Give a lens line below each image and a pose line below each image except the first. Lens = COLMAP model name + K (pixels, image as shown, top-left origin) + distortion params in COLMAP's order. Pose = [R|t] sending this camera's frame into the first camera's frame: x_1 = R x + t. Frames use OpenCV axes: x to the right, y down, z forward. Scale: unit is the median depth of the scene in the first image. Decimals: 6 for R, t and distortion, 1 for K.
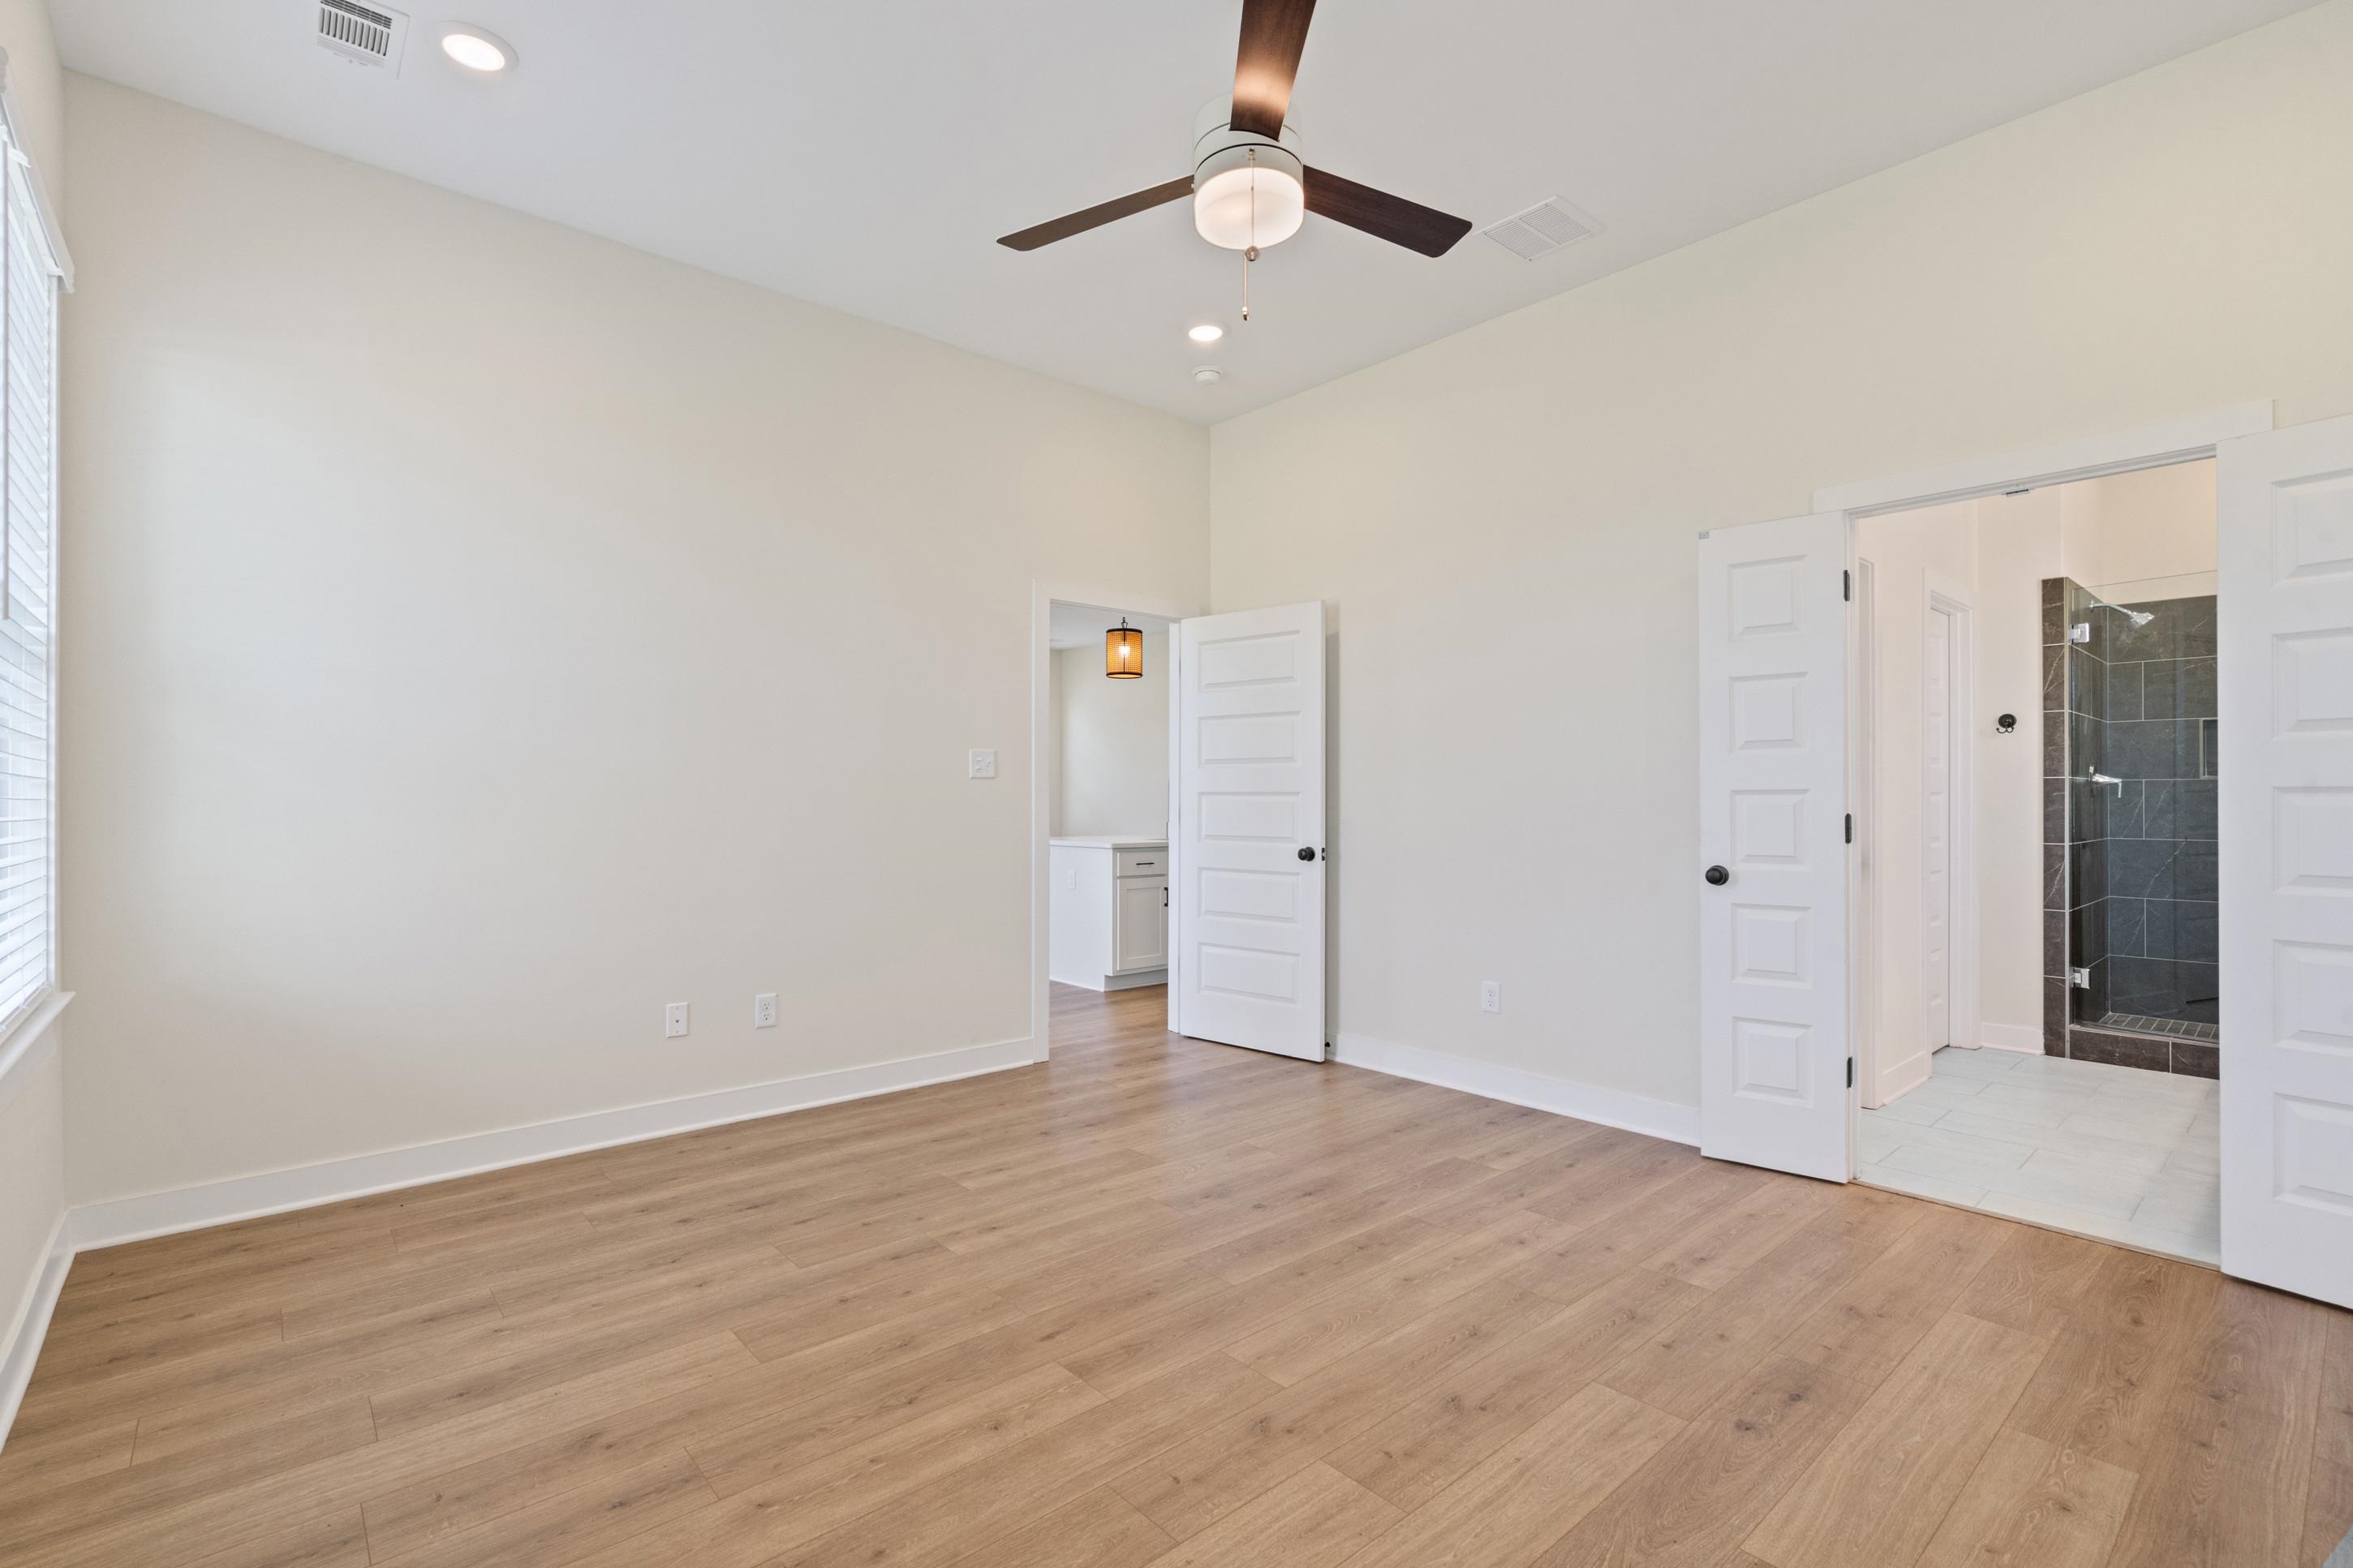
lens RADIAL K [[1082.3, 0, 1187.3], [0, 1082.3, 794.6], [0, 0, 1]] dist [0.003217, -0.000365]
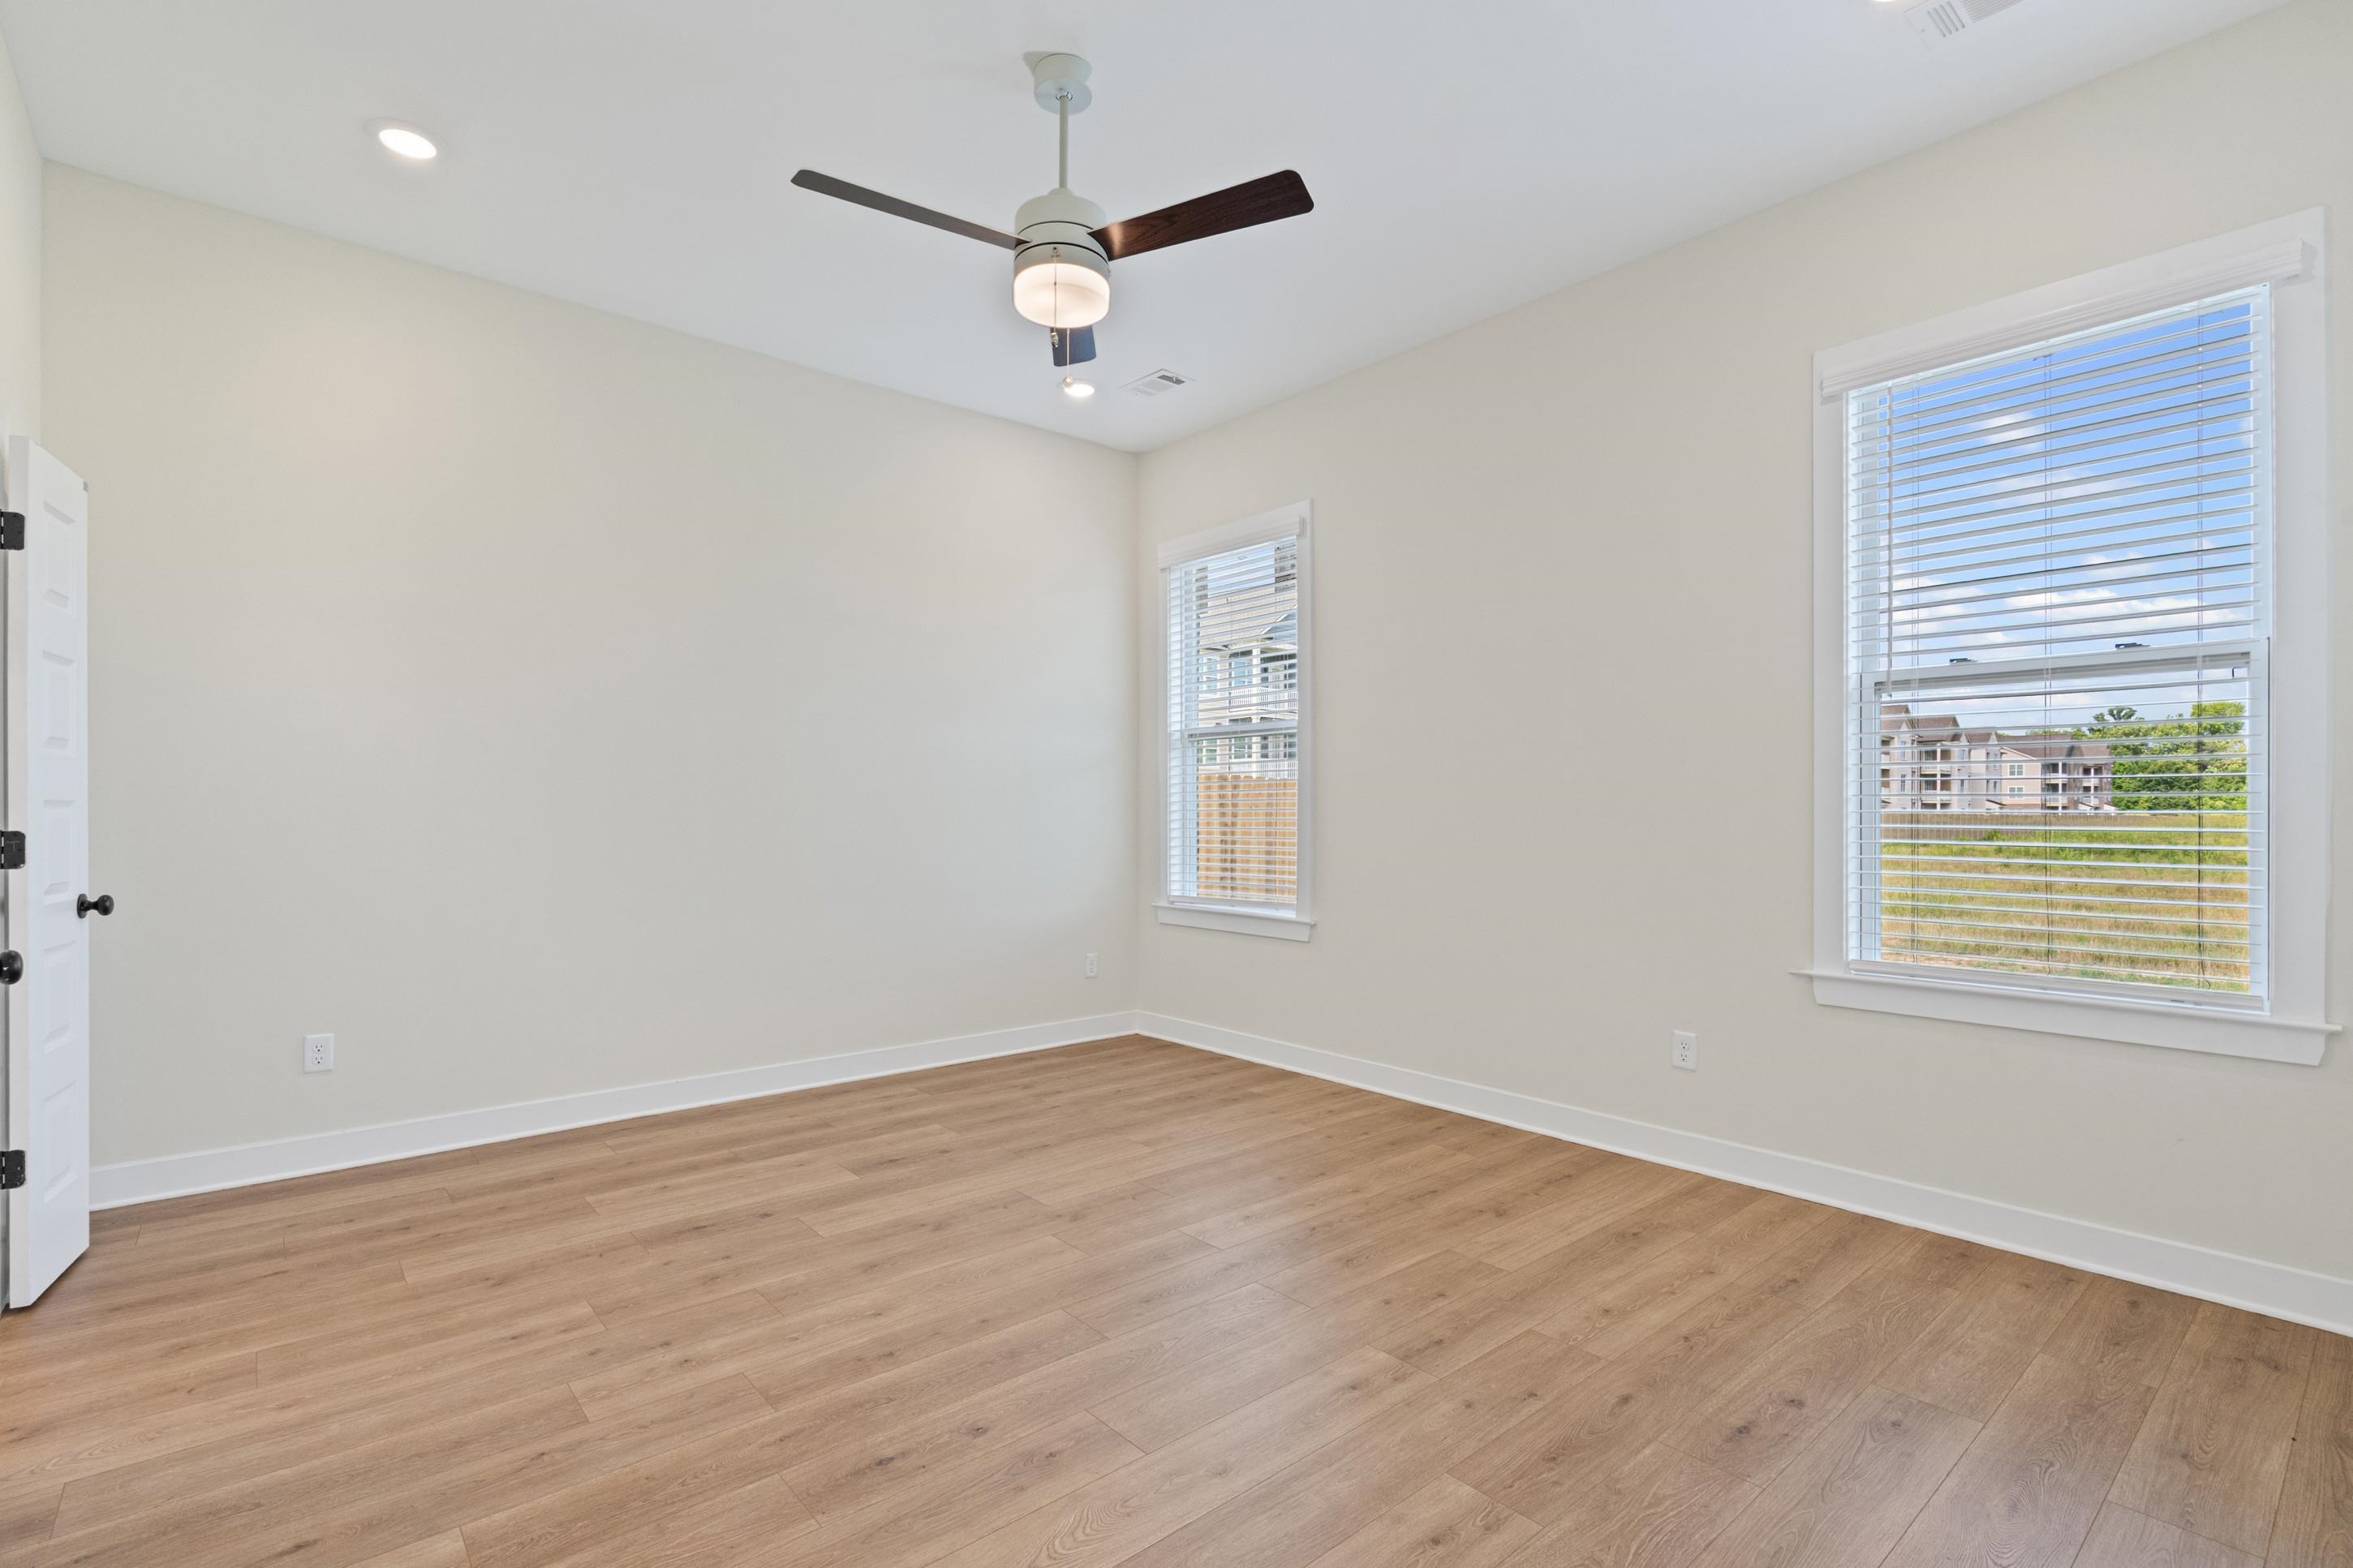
lens RADIAL K [[1082.3, 0, 1176.8], [0, 1082.3, 799.0], [0, 0, 1]] dist [0.003217, -0.000365]
pose [[-0.999858, -0.000989, 0.016841, -0.076385], [-0.001220, 0.999906, -0.013692, 0.004915], [-0.016826, -0.013711, -0.999764, 1.943792]]
